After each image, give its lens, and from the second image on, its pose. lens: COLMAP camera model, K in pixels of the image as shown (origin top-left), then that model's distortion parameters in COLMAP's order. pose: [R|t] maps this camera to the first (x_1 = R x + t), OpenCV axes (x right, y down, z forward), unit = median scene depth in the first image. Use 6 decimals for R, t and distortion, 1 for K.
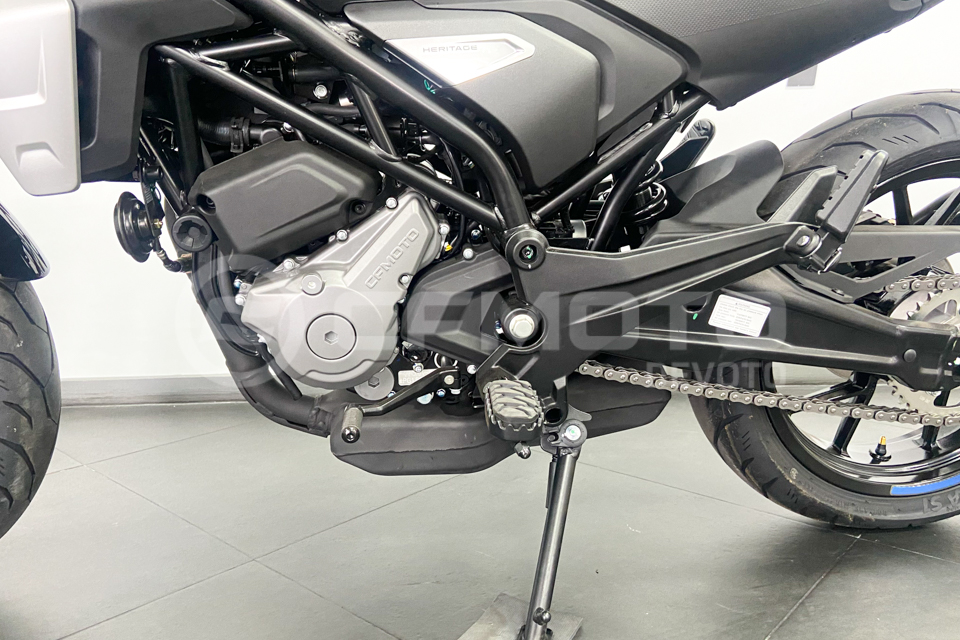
lens RADIAL K [[734.9, 0, 482.0], [0, 734.9, 314.8], [0, 0, 1]] dist [0.094240, -0.101655]
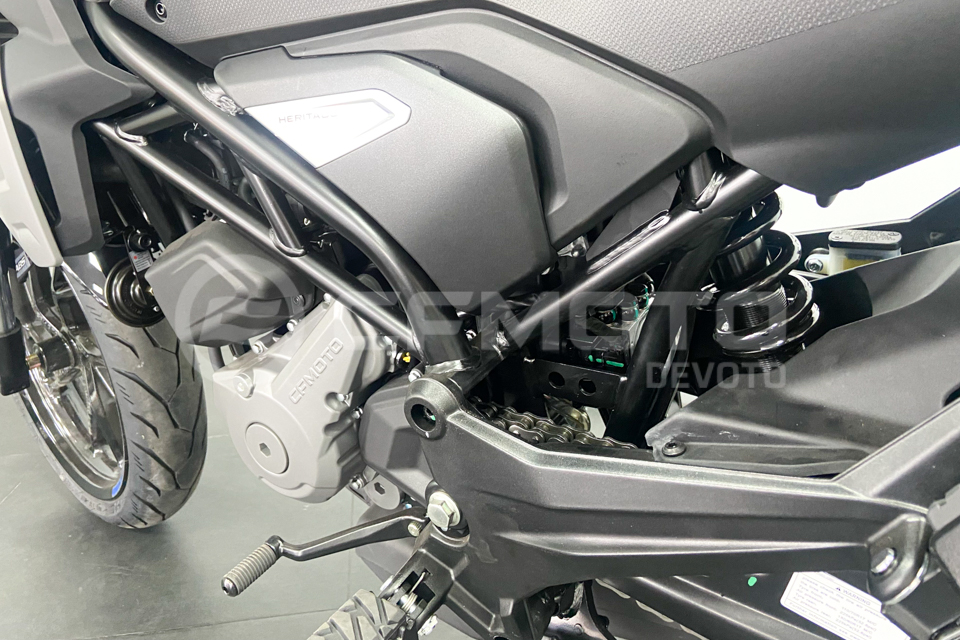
lens RADIAL K [[734.9, 0, 475.6], [0, 734.9, 271.6], [0, 0, 1]] dist [0.094240, -0.101655]
pose [[0.766541, 0.125316, -0.629850, 0.472150], [-0.075841, 0.991578, 0.104986, -0.269534], [0.637702, -0.032708, 0.769589, 0.508731]]
